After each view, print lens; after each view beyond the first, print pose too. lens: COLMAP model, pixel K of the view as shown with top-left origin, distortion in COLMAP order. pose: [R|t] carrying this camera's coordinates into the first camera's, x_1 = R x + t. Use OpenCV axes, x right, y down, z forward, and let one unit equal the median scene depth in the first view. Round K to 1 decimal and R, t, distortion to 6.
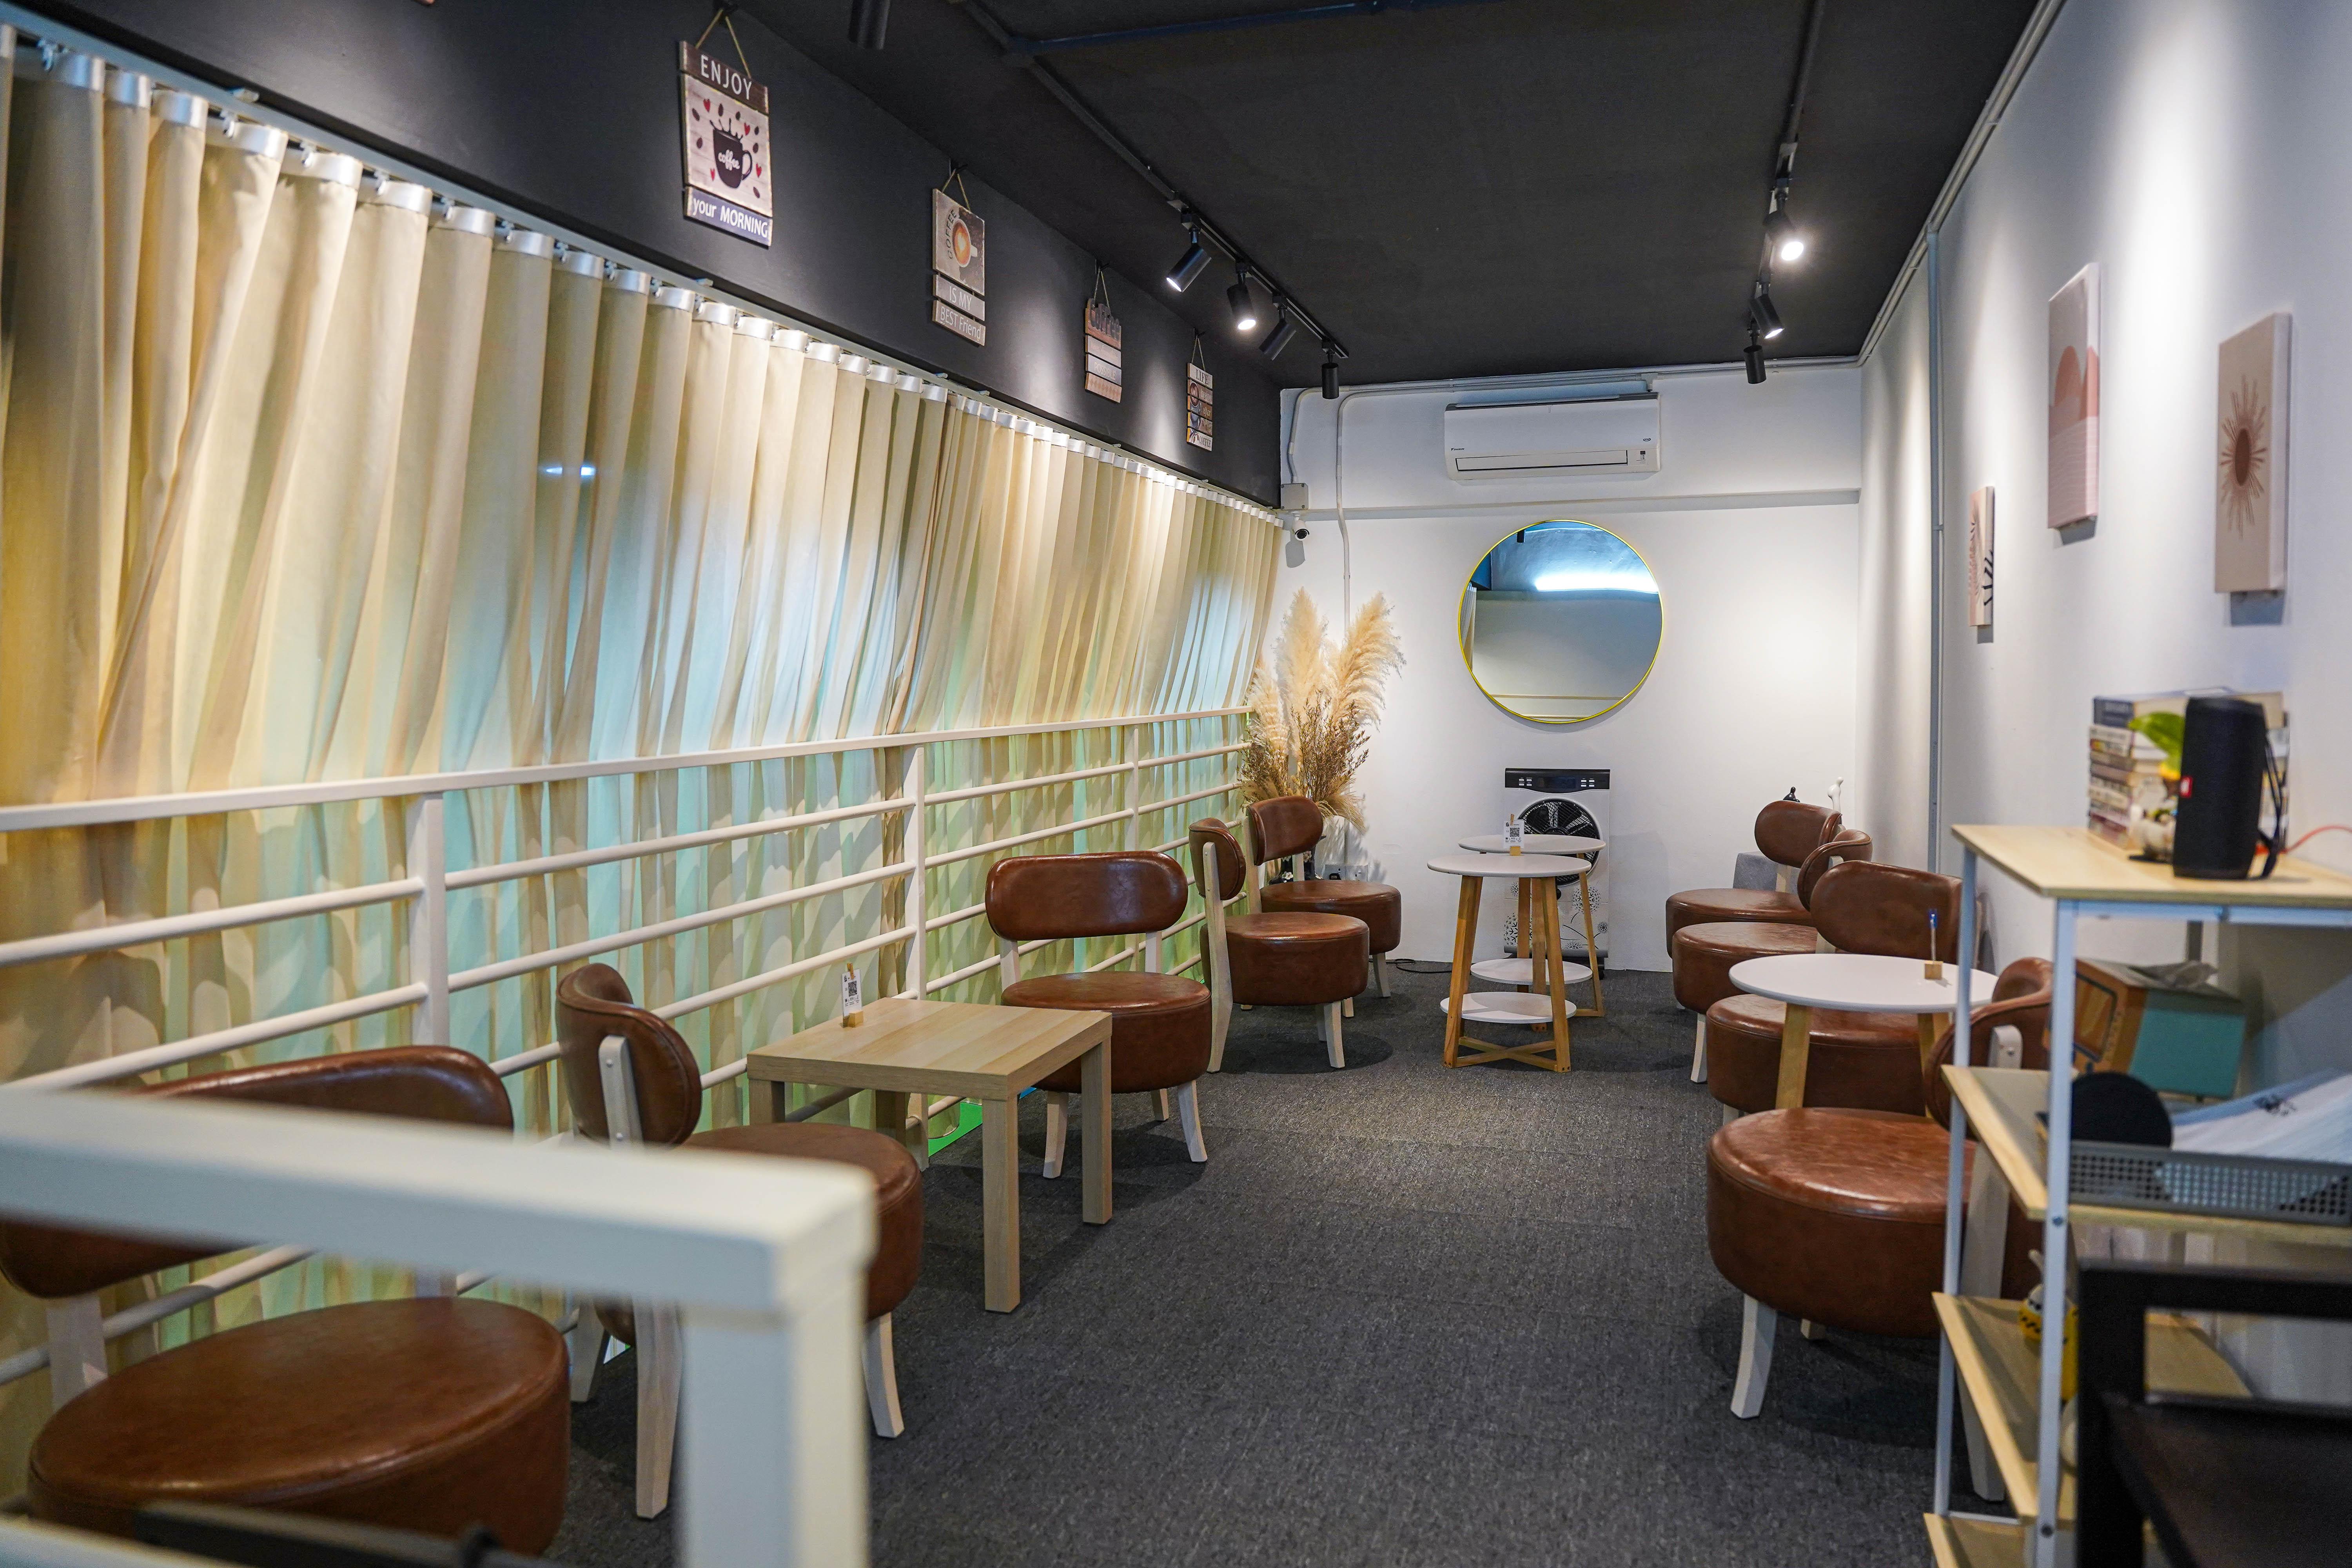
lens RADIAL K [[1654.7, 0, 1170.4], [0, 1654.7, 731.2], [0, 0, 1]] dist [-0.003426, 0.000451]
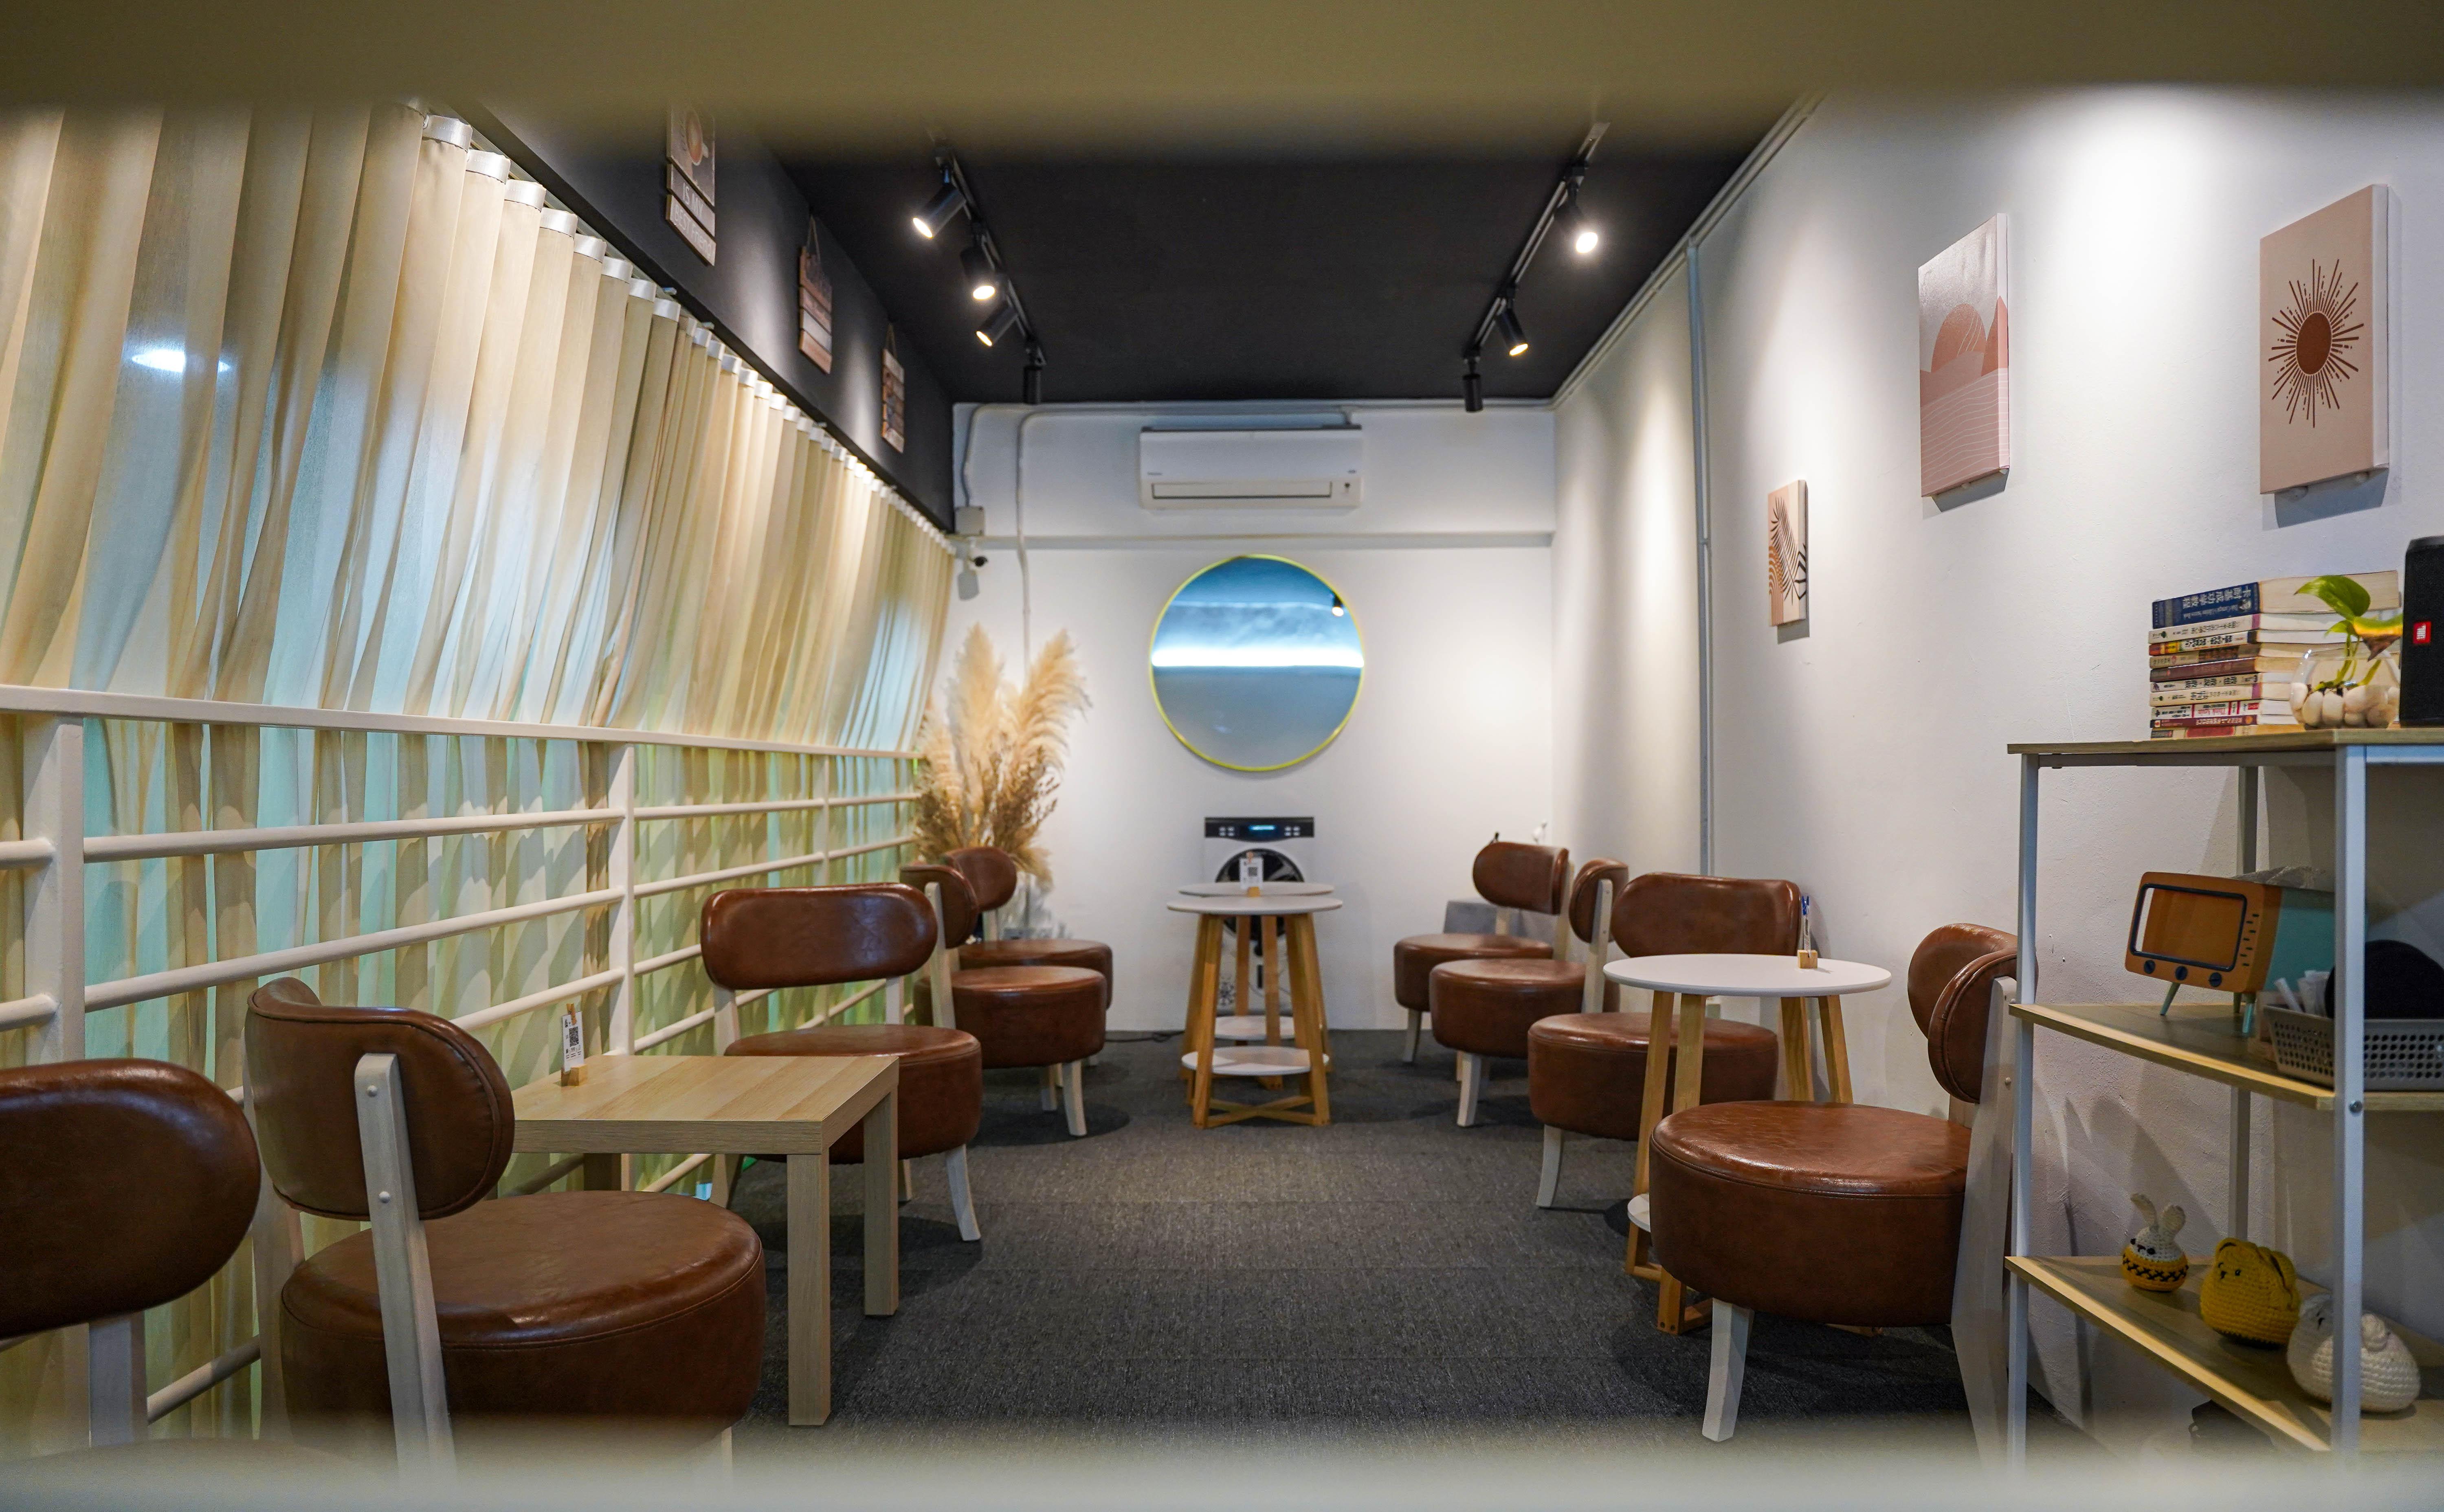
lens RADIAL K [[1726.8, 0, 1222.0], [0, 1726.8, 756.0], [0, 0, 1]] dist [-0.012706, -0.002062]
pose [[0.955631, 0.007528, 0.294472, -0.114726], [0.006782, 0.998846, -0.047544, 0.052880], [-0.294490, 0.047431, 0.954477, 0.103889]]
